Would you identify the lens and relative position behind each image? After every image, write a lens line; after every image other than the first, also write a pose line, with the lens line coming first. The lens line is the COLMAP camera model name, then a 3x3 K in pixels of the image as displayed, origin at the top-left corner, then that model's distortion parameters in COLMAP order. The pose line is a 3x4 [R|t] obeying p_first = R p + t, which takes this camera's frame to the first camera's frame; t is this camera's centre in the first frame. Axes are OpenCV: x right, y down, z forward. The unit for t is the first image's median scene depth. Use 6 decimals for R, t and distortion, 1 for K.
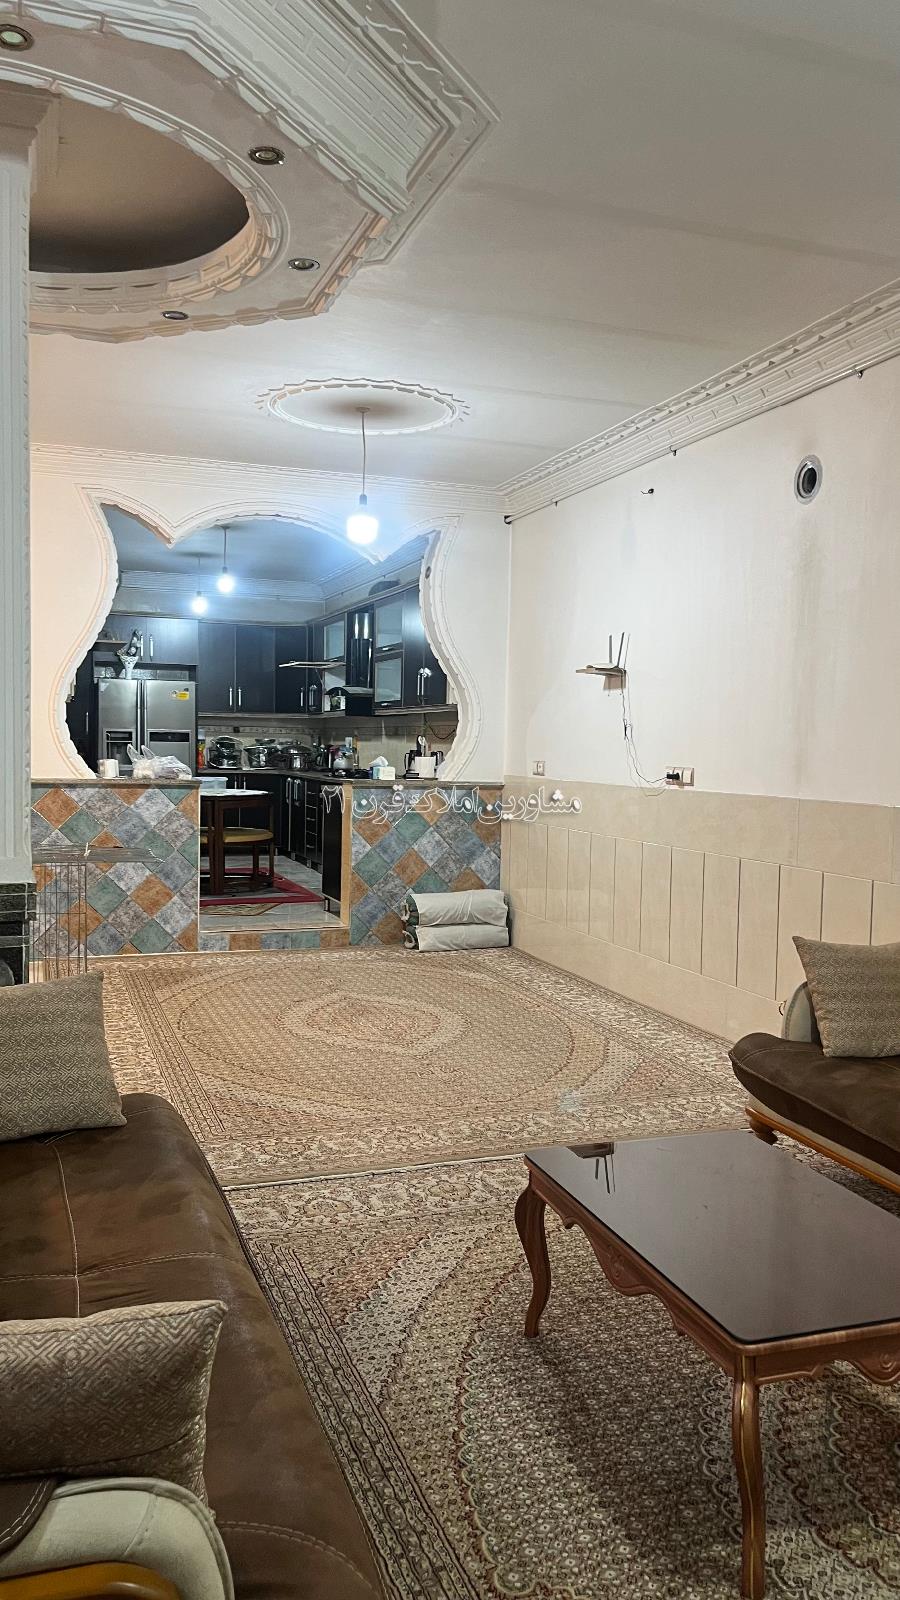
lens RADIAL K [[1193.0, 0, 457.5], [0, 1193.0, 805.8], [0, 0, 1]] dist [0.042482, -0.048714]
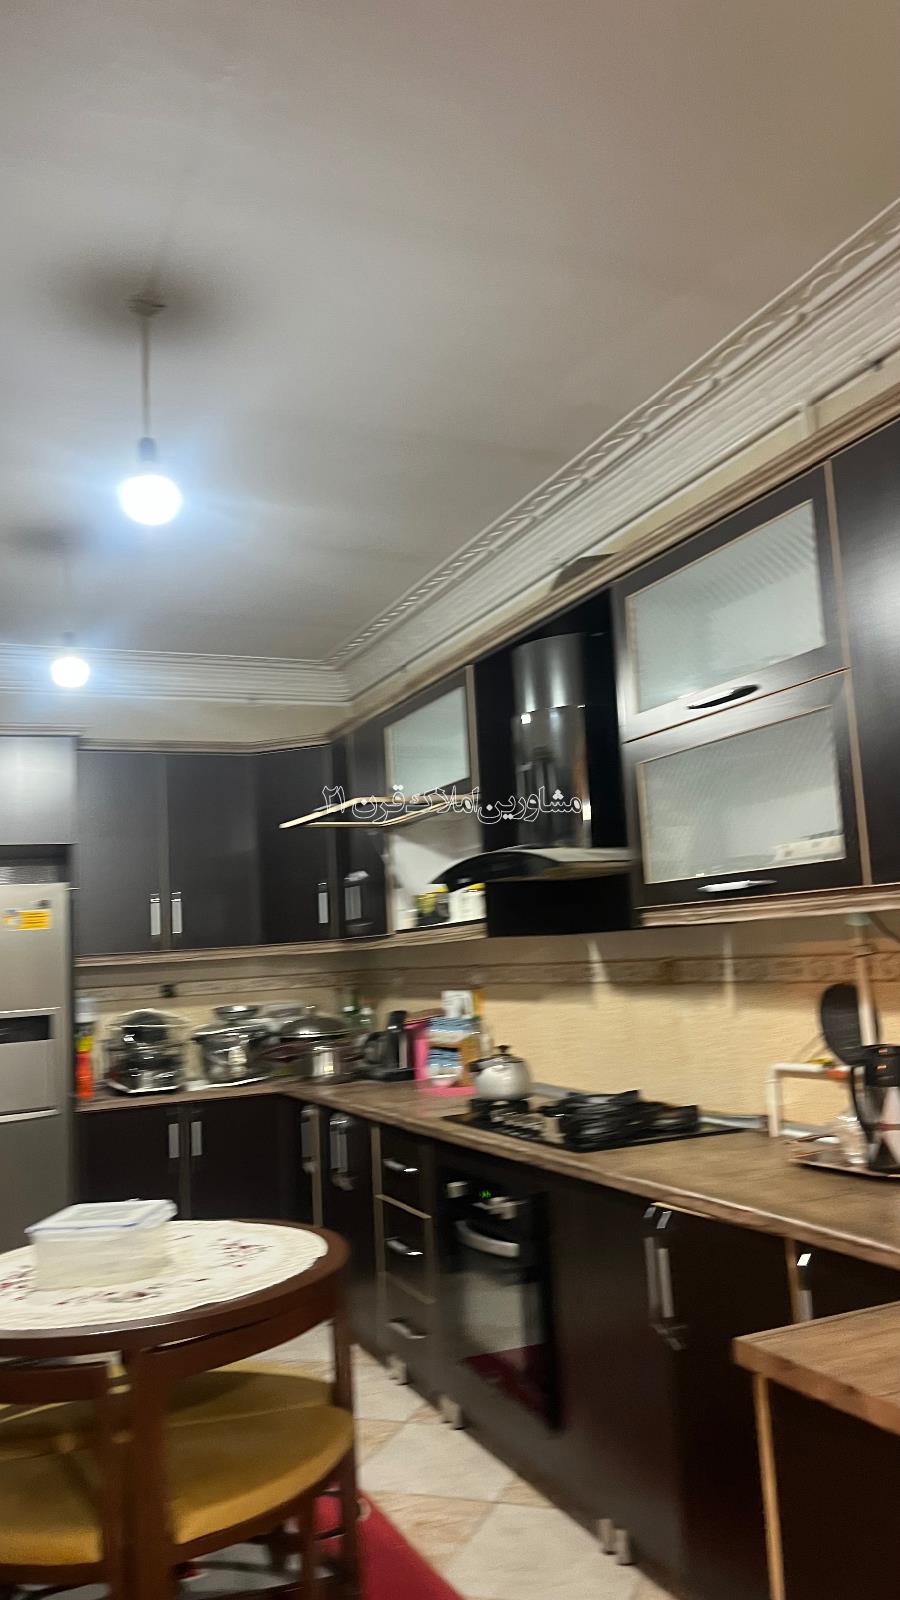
lens RADIAL K [[1193.0, 0, 450.1], [0, 1193.0, 789.2], [0, 0, 1]] dist [0.042482, -0.048714]
pose [[0.995095, -0.064900, 0.074656, -0.114745], [0.078084, 0.978671, -0.190015, -0.046184], [-0.060732, 0.194912, 0.978939, 0.571172]]
